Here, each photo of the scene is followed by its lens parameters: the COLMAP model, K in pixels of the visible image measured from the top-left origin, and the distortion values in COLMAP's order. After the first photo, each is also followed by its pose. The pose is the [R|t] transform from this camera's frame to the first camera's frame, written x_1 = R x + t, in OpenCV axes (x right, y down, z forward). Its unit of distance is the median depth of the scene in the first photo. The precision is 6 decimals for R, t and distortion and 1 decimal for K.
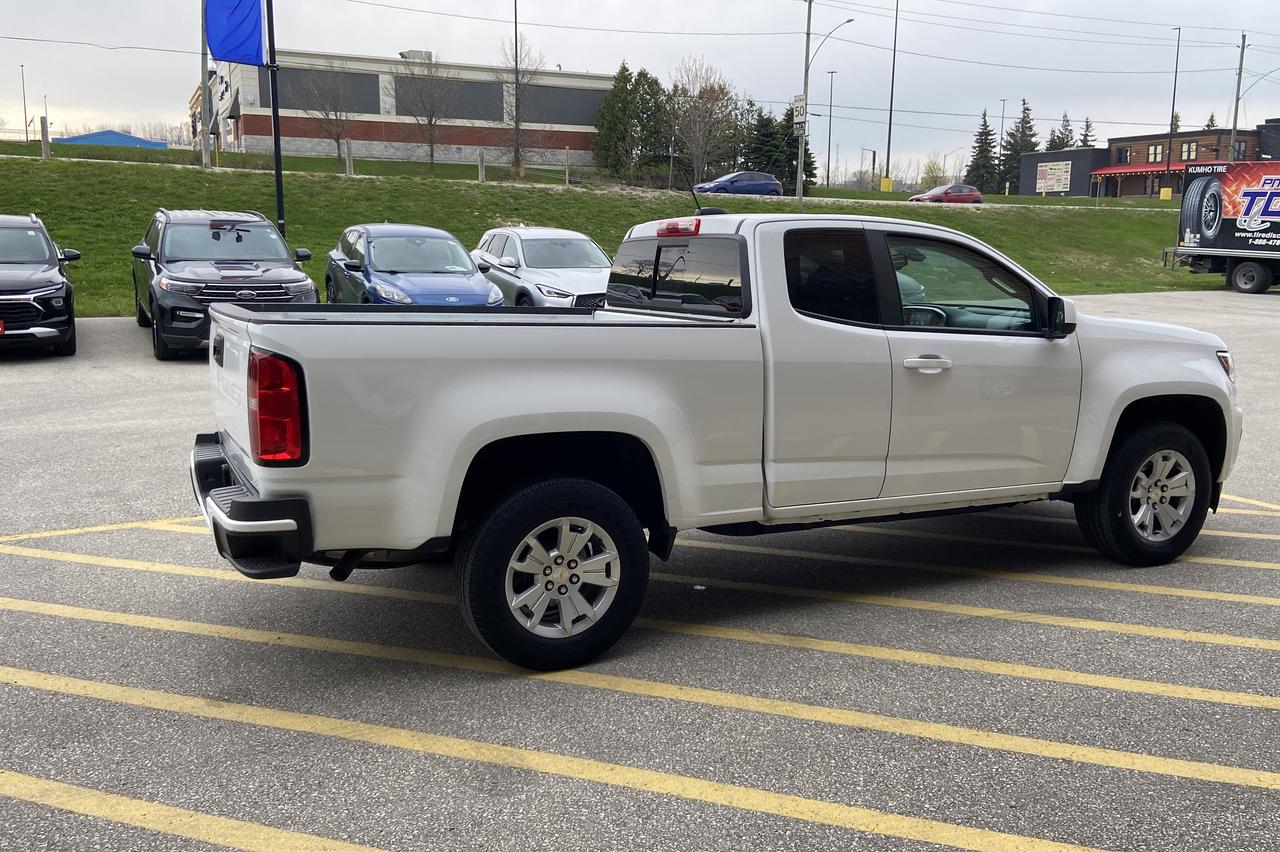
lens RADIAL K [[1083.6, 0, 642.1], [0, 1083.6, 396.8], [0, 0, 1]] dist [0.130419, -0.168802]
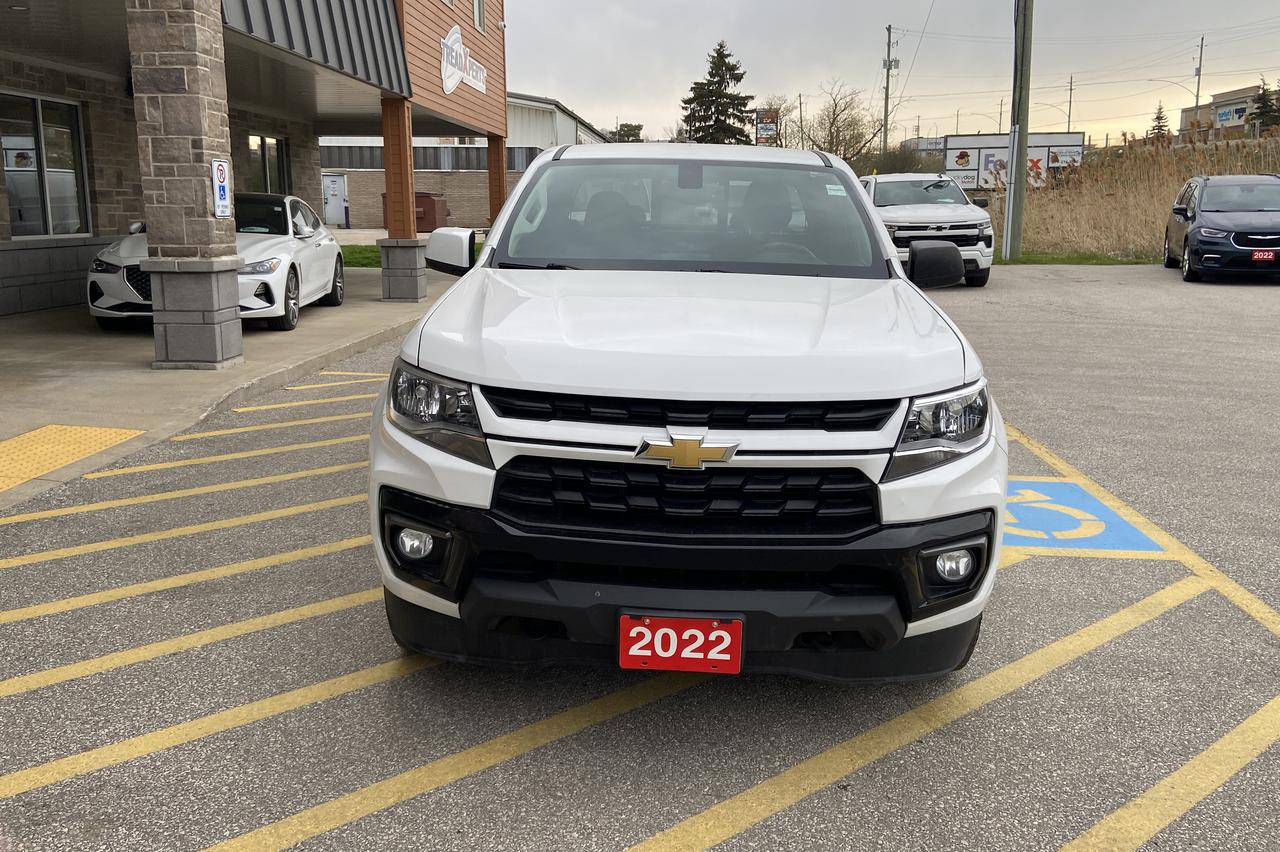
lens RADIAL K [[1083.6, 0, 642.1], [0, 1083.6, 396.8], [0, 0, 1]] dist [0.130419, -0.168802]
pose [[-0.473180, 0.144702, -0.869000, 0.195442], [-0.137814, 0.962115, 0.235248, -0.033868], [0.870119, 0.231075, -0.435312, 0.280202]]
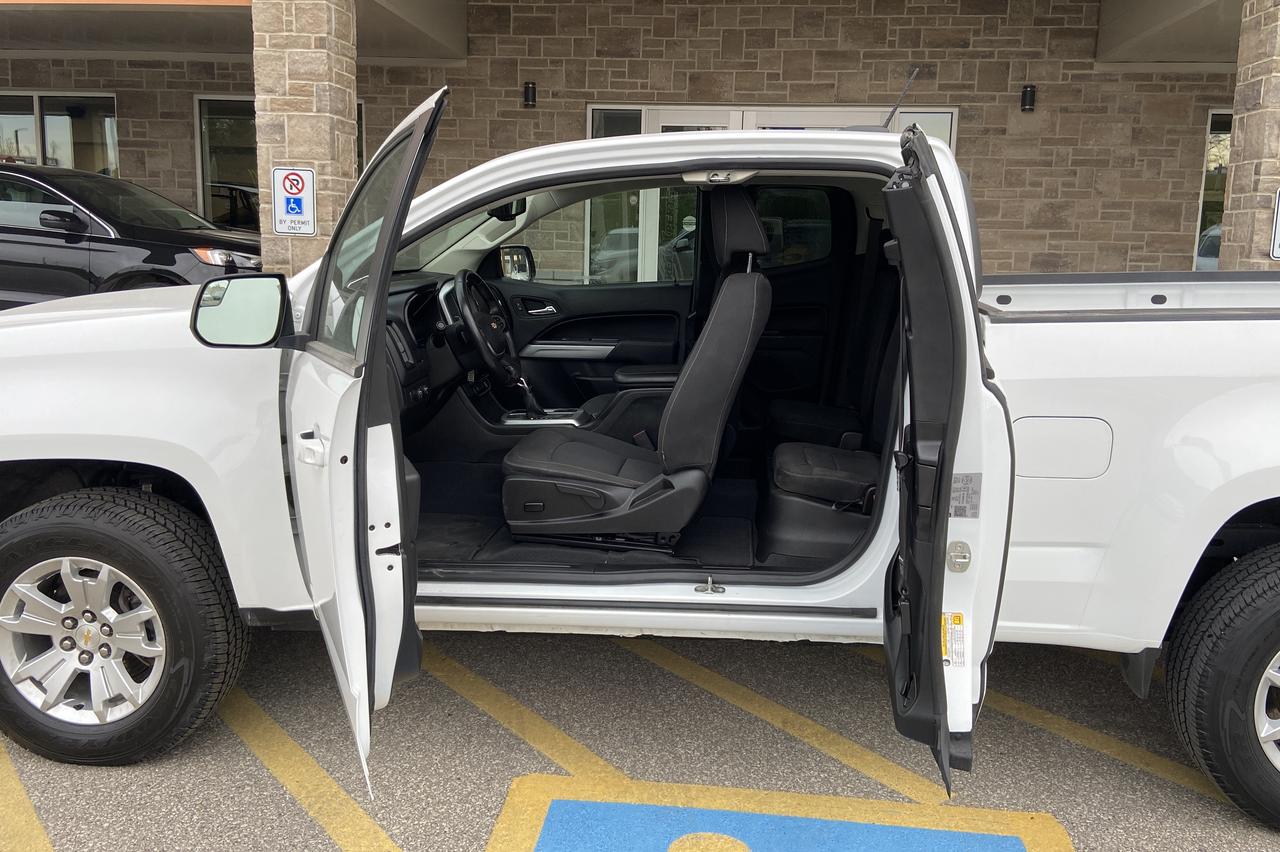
lens RADIAL K [[1083.6, 0, 642.1], [0, 1083.6, 396.8], [0, 0, 1]] dist [0.130419, -0.168802]
pose [[-0.855909, -0.103658, 0.506632, -0.032493], [0.049113, 0.958981, 0.279182, -0.039698], [-0.514790, 0.263836, -0.815709, 0.312988]]
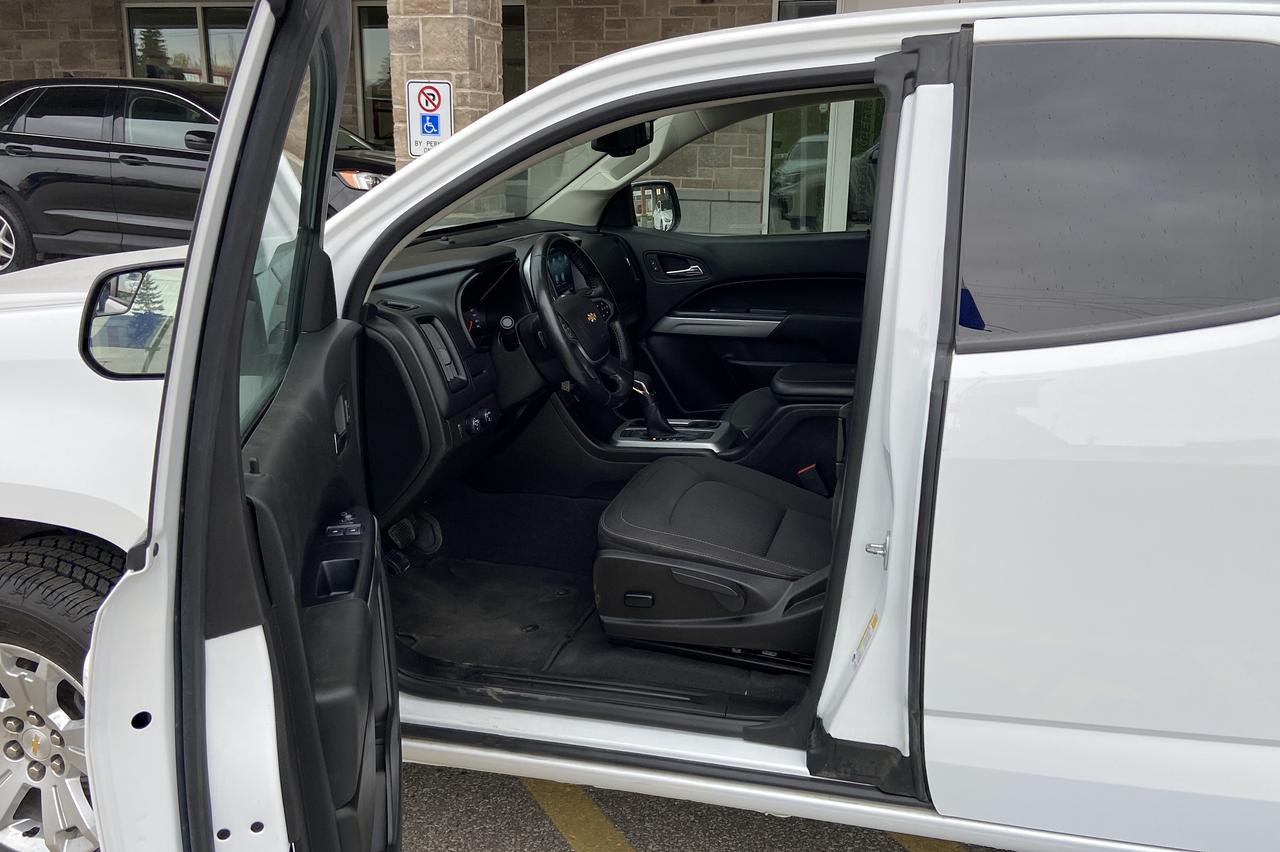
lens RADIAL K [[1083.6, 0, 642.1], [0, 1083.6, 396.8], [0, 0, 1]] dist [0.130419, -0.168802]
pose [[-0.756266, -0.168617, 0.632163, -0.012432], [0.080760, 0.934772, 0.345946, -0.036831], [-0.649261, 0.312681, -0.693319, 0.277777]]
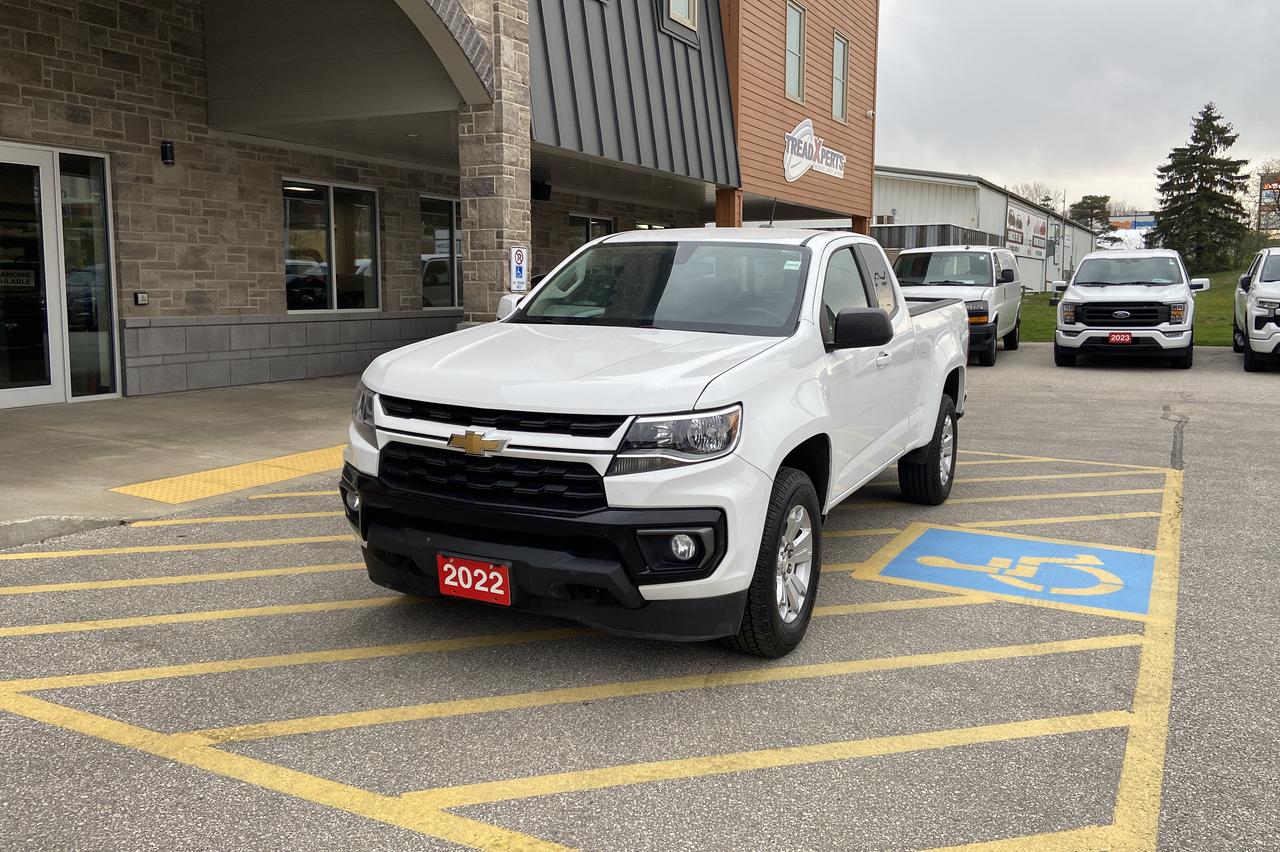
lens RADIAL K [[1083.6, 0, 642.1], [0, 1083.6, 396.8], [0, 0, 1]] dist [0.130419, -0.168802]
pose [[-0.787284, 0.055348, -0.614102, 0.179118], [-0.101257, 0.970836, 0.217312, -0.045403], [0.608220, 0.233269, -0.758719, 0.360728]]
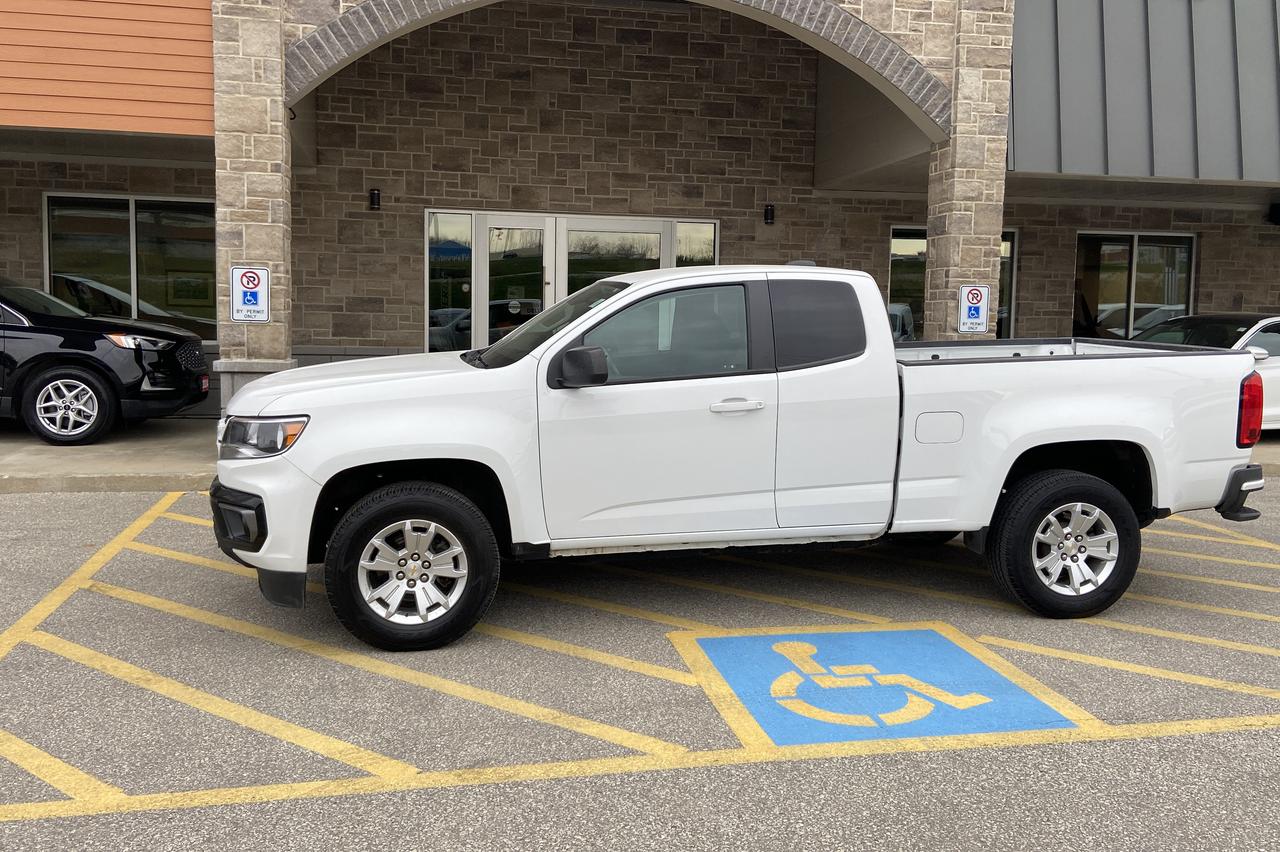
lens RADIAL K [[1083.6, 0, 642.1], [0, 1083.6, 396.8], [0, 0, 1]] dist [0.130419, -0.168802]
pose [[-0.969273, -0.039888, 0.242733, -0.010851], [0.015196, 0.975171, 0.220932, -0.055135], [-0.245519, 0.217832, -0.944600, 0.409775]]
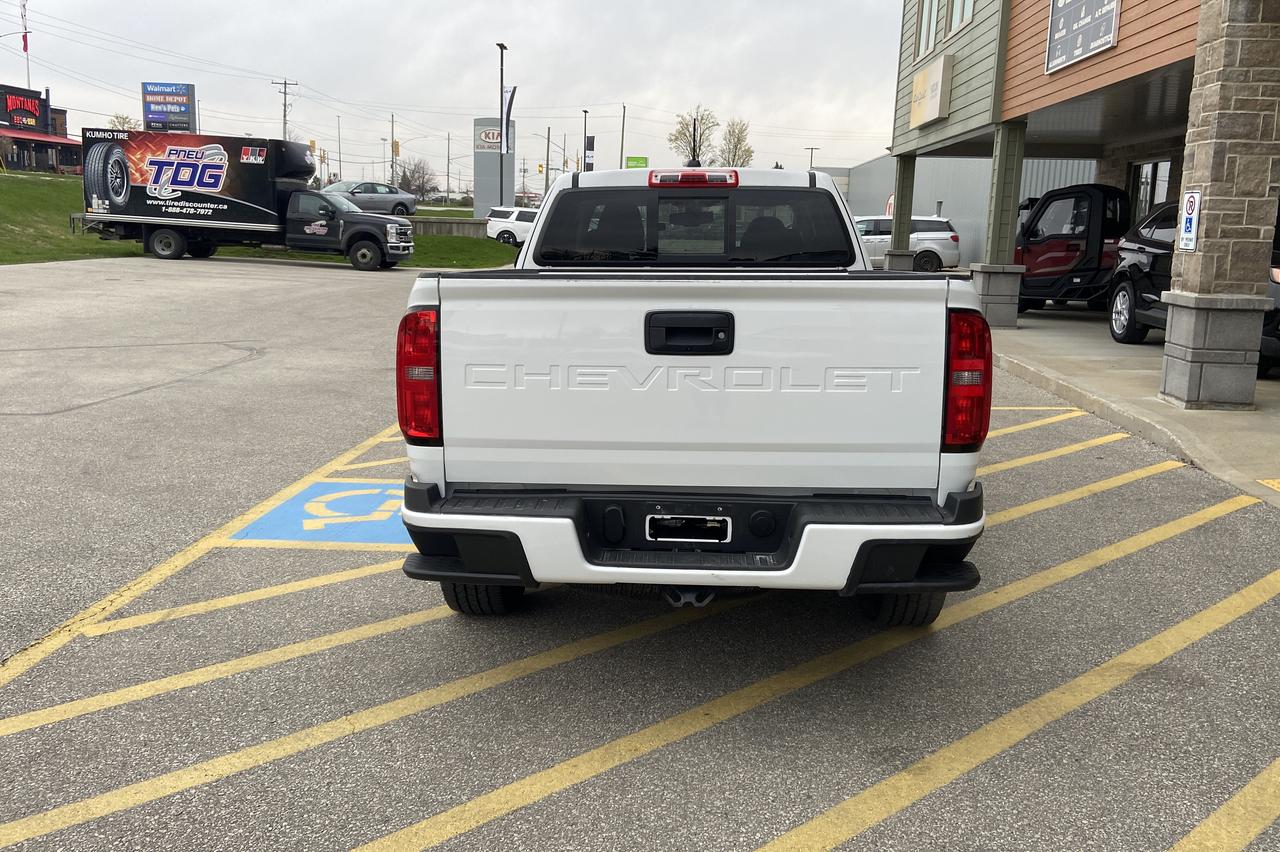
lens RADIAL K [[1083.6, 0, 642.1], [0, 1083.6, 396.8], [0, 0, 1]] dist [0.130419, -0.168802]
pose [[0.481540, -0.132091, 0.866413, -0.158688], [0.108588, 0.989952, 0.090573, -0.010826], [-0.869671, 0.050468, 0.491045, 0.109114]]
